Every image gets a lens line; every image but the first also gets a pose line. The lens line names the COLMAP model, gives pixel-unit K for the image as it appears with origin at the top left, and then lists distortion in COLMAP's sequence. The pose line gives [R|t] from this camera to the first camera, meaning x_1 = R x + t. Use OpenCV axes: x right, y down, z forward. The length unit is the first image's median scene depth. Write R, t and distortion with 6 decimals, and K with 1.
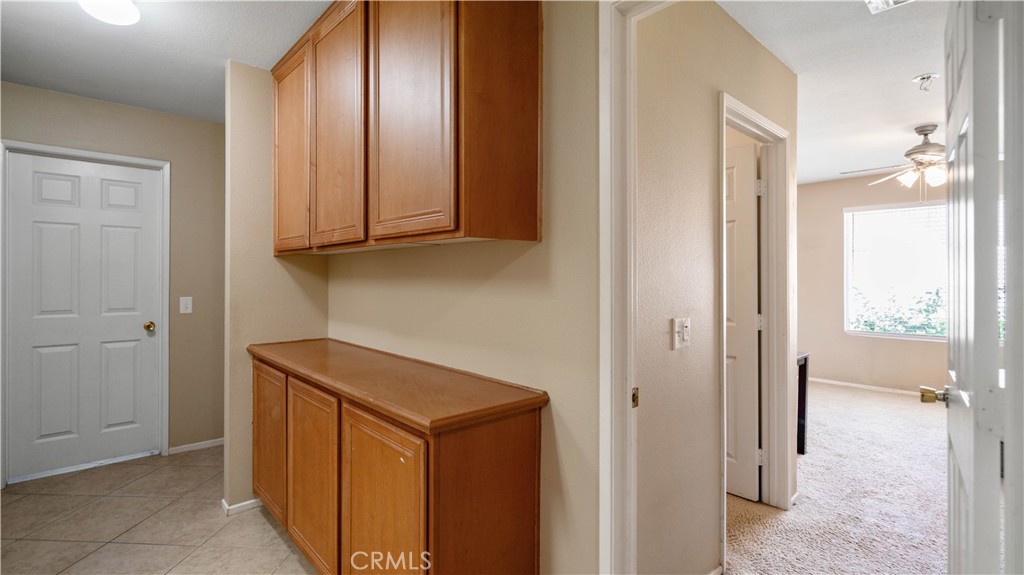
lens RADIAL K [[474.0, 0, 510.9], [0, 474.0, 268.6], [0, 0, 1]] dist [-0.001830, 0.000314]
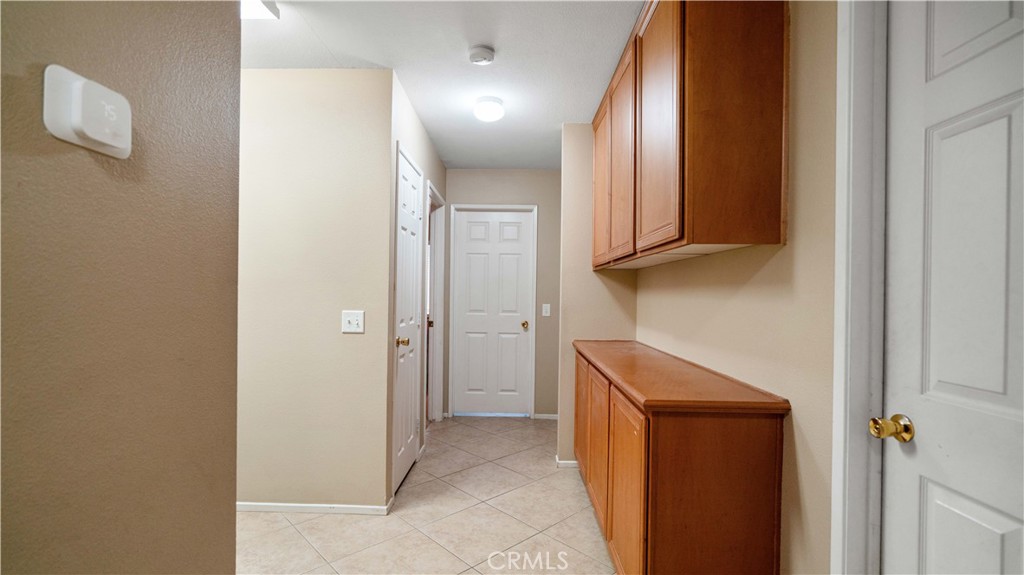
lens RADIAL K [[465.5, 0, 511.4], [0, 465.5, 280.6], [0, 0, 1]] dist [0.000591, 0.000242]
pose [[0.733115, -0.010820, -0.680019, 0.211247], [-0.000061, 0.999872, -0.015976, 0.022390], [0.680105, 0.011753, 0.733020, -0.051599]]
